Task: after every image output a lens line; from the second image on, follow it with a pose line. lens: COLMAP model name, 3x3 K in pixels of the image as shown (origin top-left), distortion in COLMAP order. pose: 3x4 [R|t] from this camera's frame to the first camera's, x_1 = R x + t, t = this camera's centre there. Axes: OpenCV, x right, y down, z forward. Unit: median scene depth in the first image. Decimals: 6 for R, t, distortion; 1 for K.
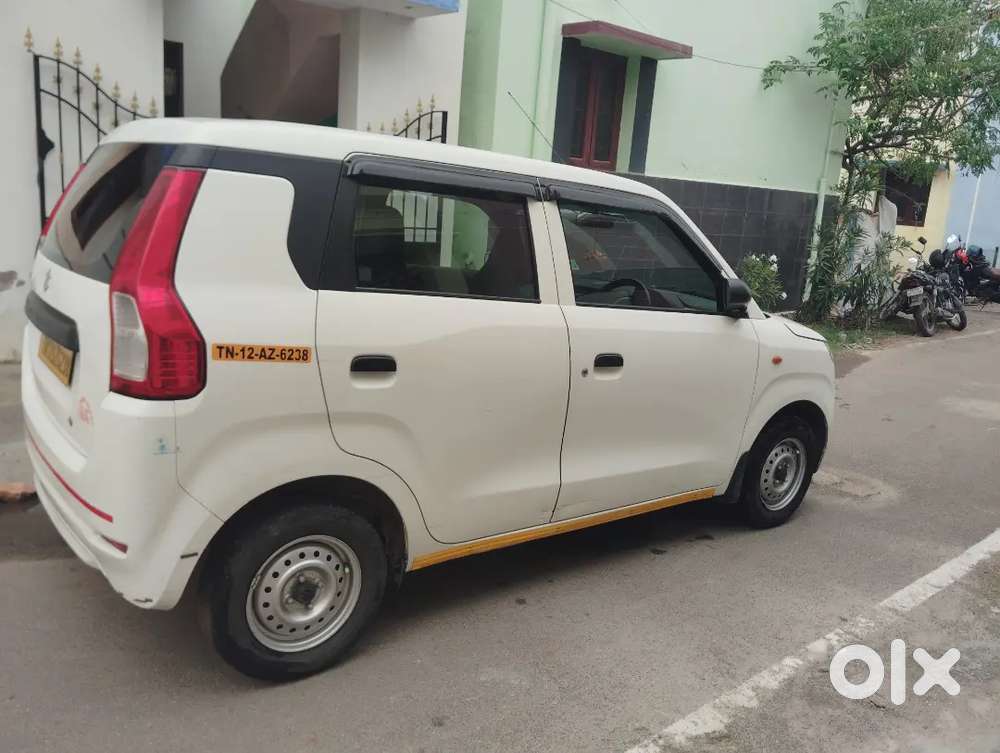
lens RADIAL K [[822.8, 0, 508.4], [0, 822.8, 378.8], [0, 0, 1]] dist [0.065915, -0.129670]
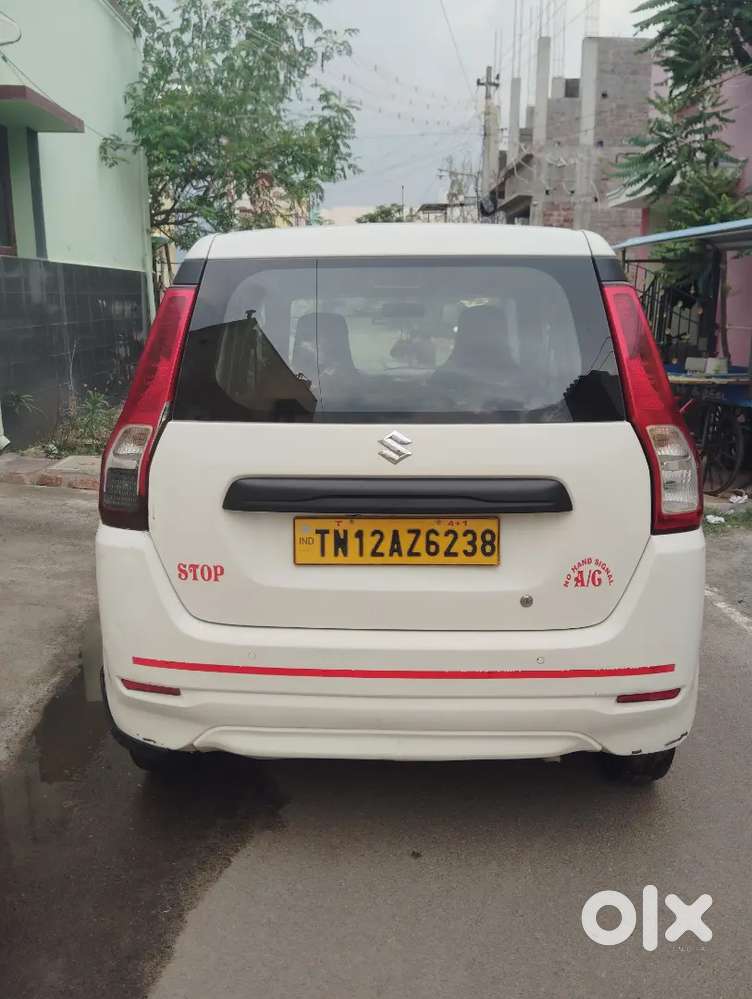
lens RADIAL K [[821.9, 0, 376.0], [0, 821.9, 499.5], [0, 0, 1]] dist [0.065915, -0.129670]
pose [[0.645147, -0.252427, 0.721156, -1.145012], [0.213612, 0.965801, 0.146963, -0.191391], [-0.733591, 0.059235, 0.677005, 0.525805]]
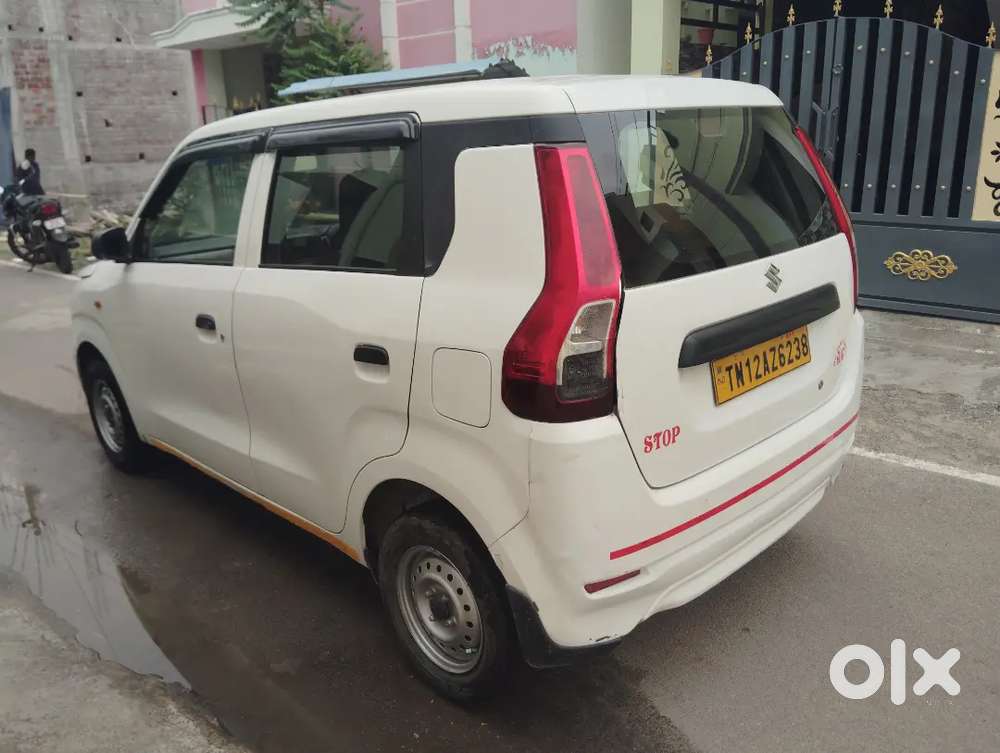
lens RADIAL K [[822.8, 0, 508.4], [0, 822.8, 378.8], [0, 0, 1]] dist [0.065915, -0.129670]
pose [[-0.122062, -0.355125, 0.926815, -1.379726], [0.243691, 0.894491, 0.374834, -0.419954], [-0.962141, 0.271610, -0.022643, 1.337141]]
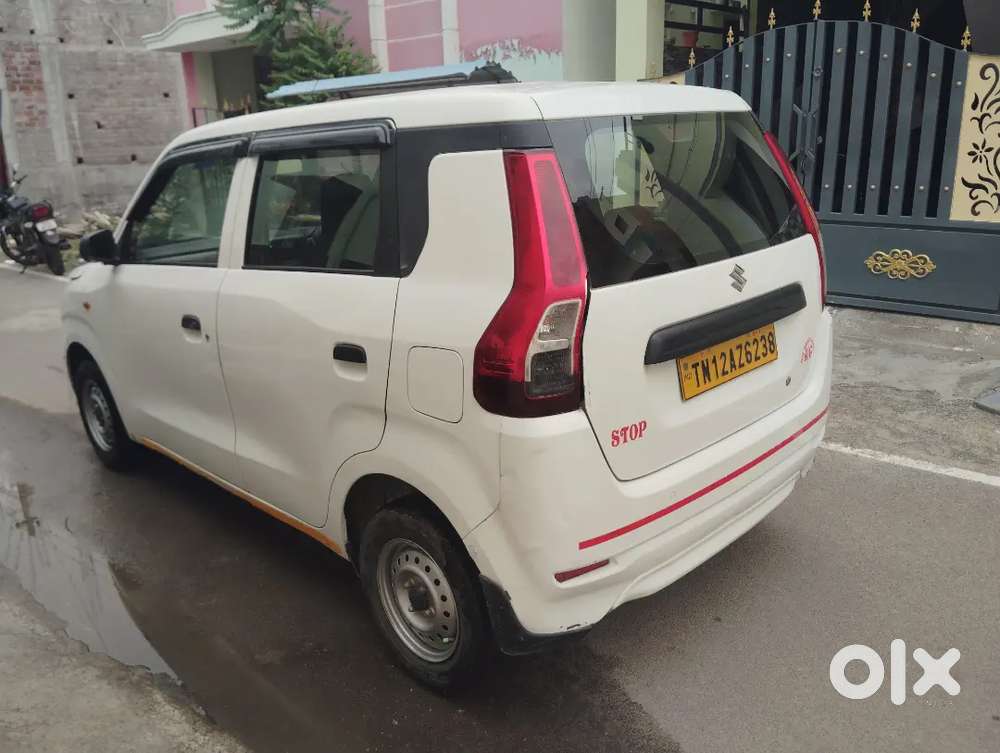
lens RADIAL K [[822.8, 0, 508.4], [0, 822.8, 378.8], [0, 0, 1]] dist [0.065915, -0.129670]
pose [[-0.129175, -0.354489, 0.926095, -1.410357], [0.244762, 0.893625, 0.376200, -0.422686], [-0.960940, 0.275269, -0.028668, 1.317621]]
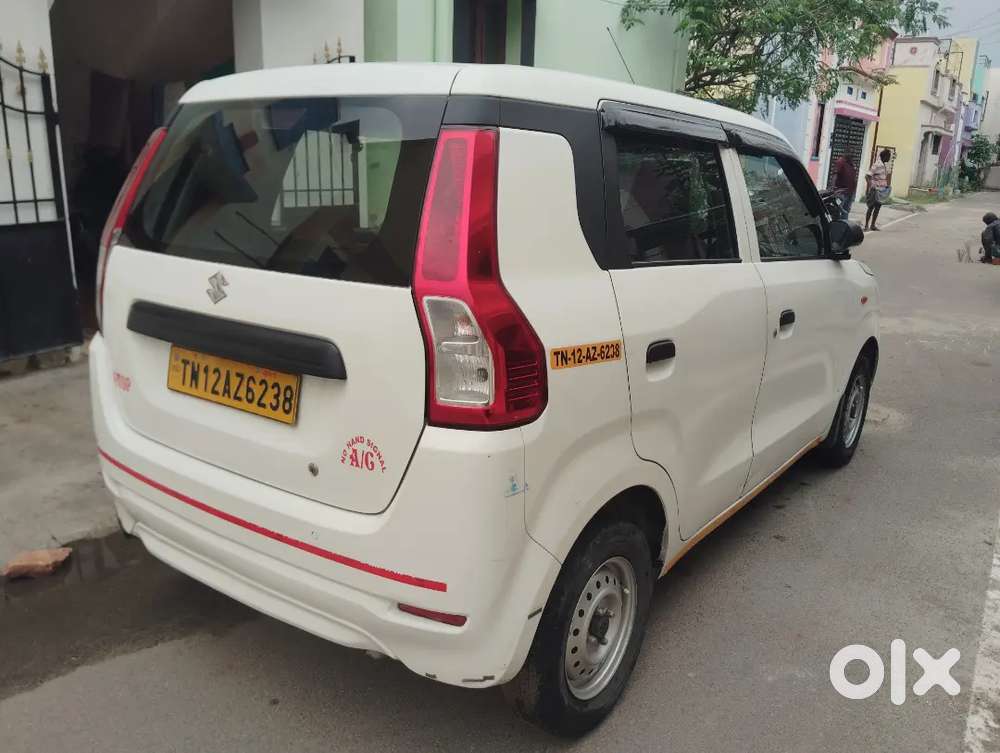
lens RADIAL K [[822.8, 0, 508.4], [0, 822.8, 378.8], [0, 0, 1]] dist [0.065915, -0.129670]
pose [[0.959519, -0.120097, 0.254757, -0.522006], [0.105182, 0.991884, 0.071434, -0.065471], [-0.261268, -0.041747, 0.964363, 0.212960]]
